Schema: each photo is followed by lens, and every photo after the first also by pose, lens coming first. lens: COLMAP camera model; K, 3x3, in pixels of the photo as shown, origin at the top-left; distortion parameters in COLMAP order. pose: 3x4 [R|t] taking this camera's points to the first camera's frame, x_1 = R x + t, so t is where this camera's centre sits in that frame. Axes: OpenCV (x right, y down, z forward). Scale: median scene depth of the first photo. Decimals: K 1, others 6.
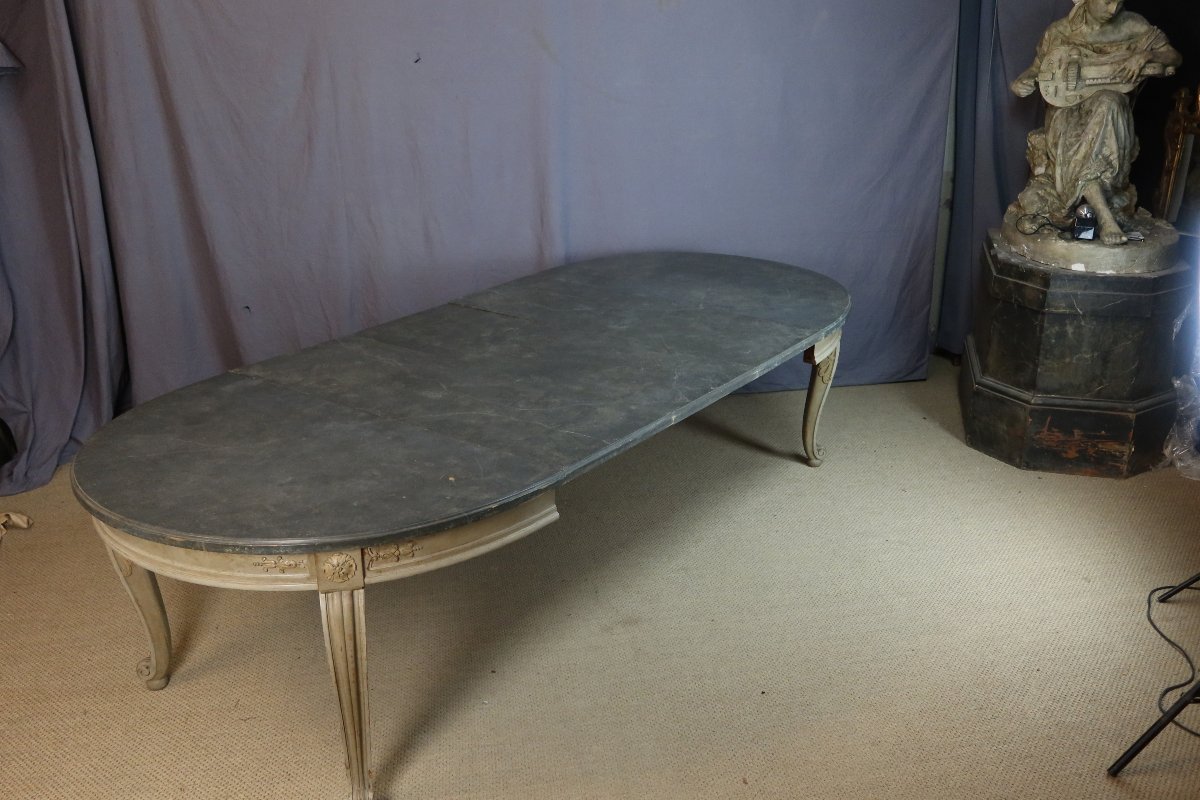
lens RADIAL K [[1067.7, 0, 600.0], [0, 1067.7, 400.0], [0, 0, 1]] dist [0.004406, -0.015532]
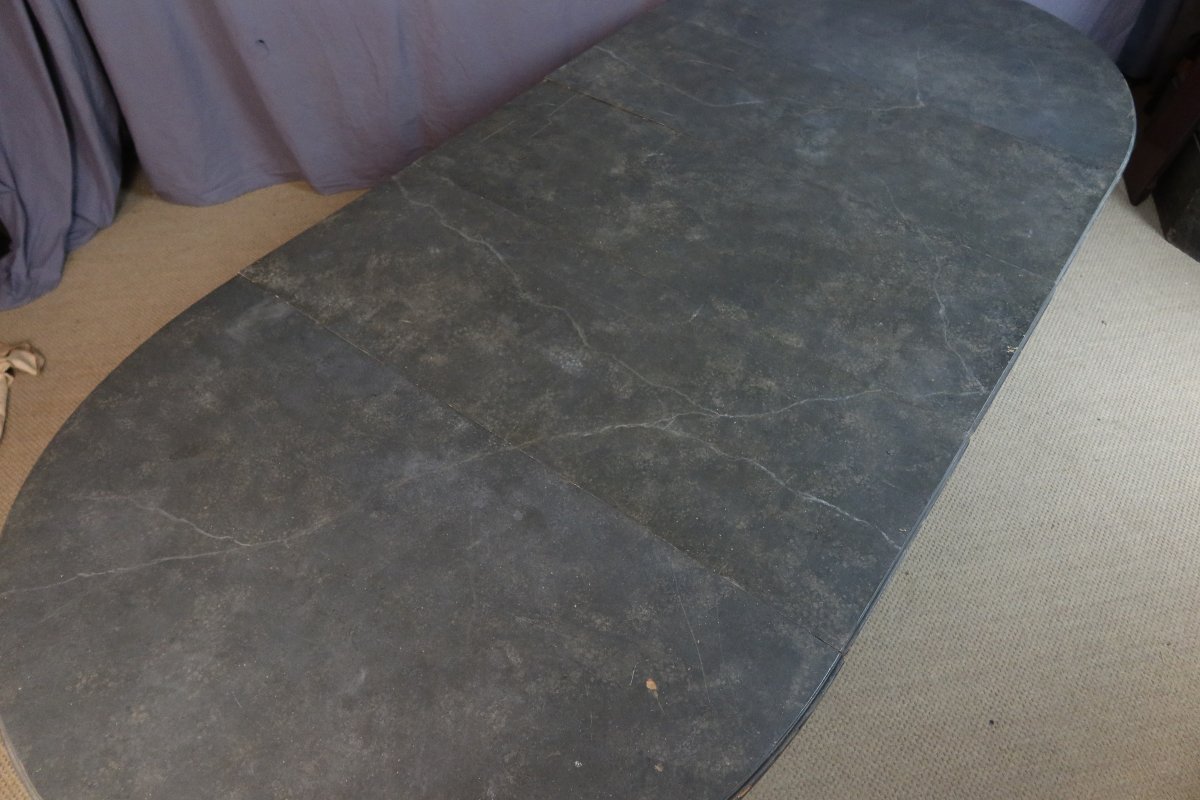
lens RADIAL K [[826.0, 0, 600.0], [0, 826.0, 400.0], [0, 0, 1]] dist [-0.022514, 0.000047]
pose [[0.999887, 0.014622, 0.003457, -0.135666], [-0.014475, 0.875706, 0.482629, -0.211948], [0.004030, -0.482624, 0.875818, 0.554993]]
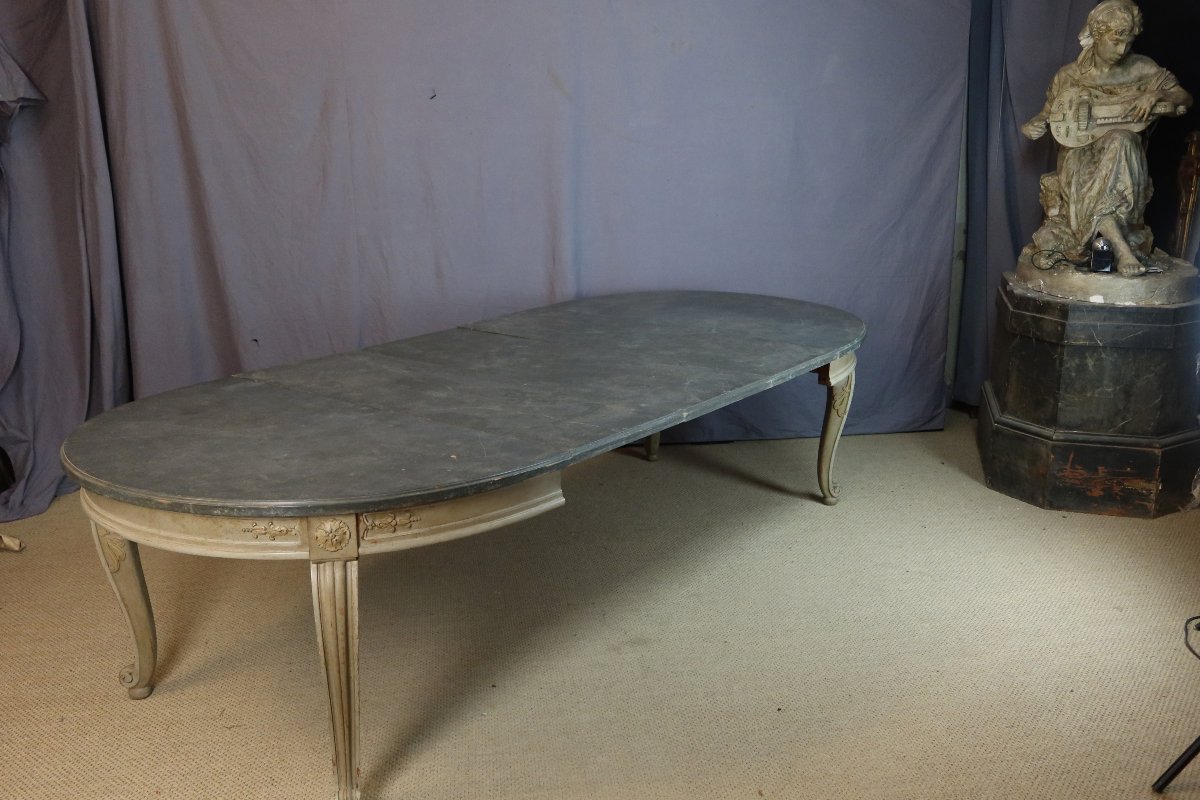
lens RADIAL K [[1067.7, 0, 600.0], [0, 1067.7, 400.0], [0, 0, 1]] dist [0.004406, -0.015532]
pose [[0.999883, 0.009543, -0.011948, 0.003148], [-0.010710, 0.994745, -0.101823, 0.095704], [0.010913, 0.101939, 0.994731, 0.032105]]
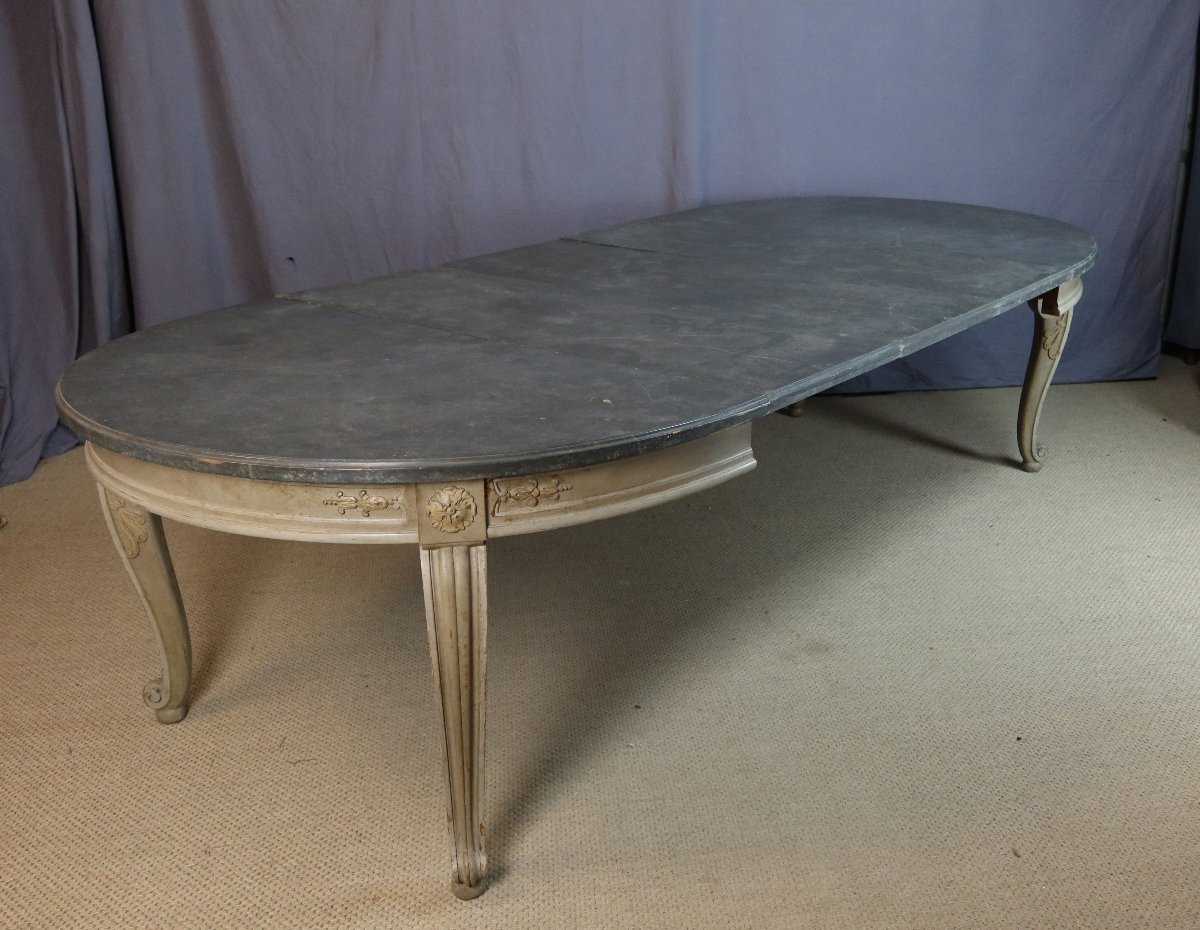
lens RADIAL K [[1235.5, 0, 666.4], [0, 1235.5, 470.7], [0, 0, 1]] dist [0.002448, -0.013769]
pose [[0.999894, 0.013330, -0.005860, -0.076299], [-0.013369, 0.999888, -0.006718, 0.098858], [0.005770, 0.006796, 0.999960, 0.163752]]
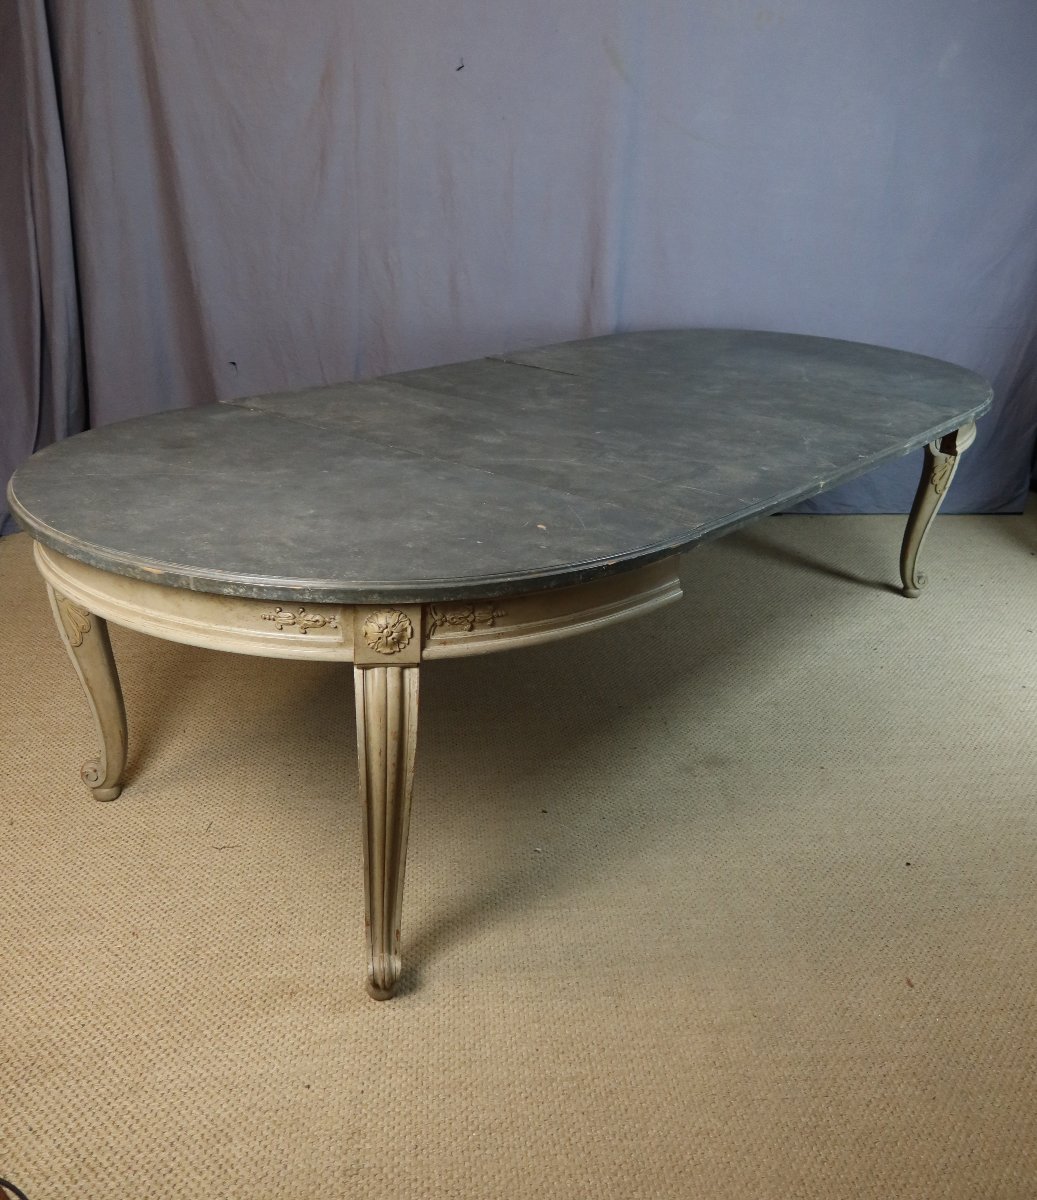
lens RADIAL K [[1078.2, 0, 518.5], [0, 1078.2, 600.0], [0, 0, 1]] dist [-0.014981, -0.011781]
pose [[0.997264, 0.068233, -0.028433, -0.104474], [-0.067297, 0.997197, 0.032690, 0.079753], [0.030583, -0.030687, 0.999061, 0.235684]]
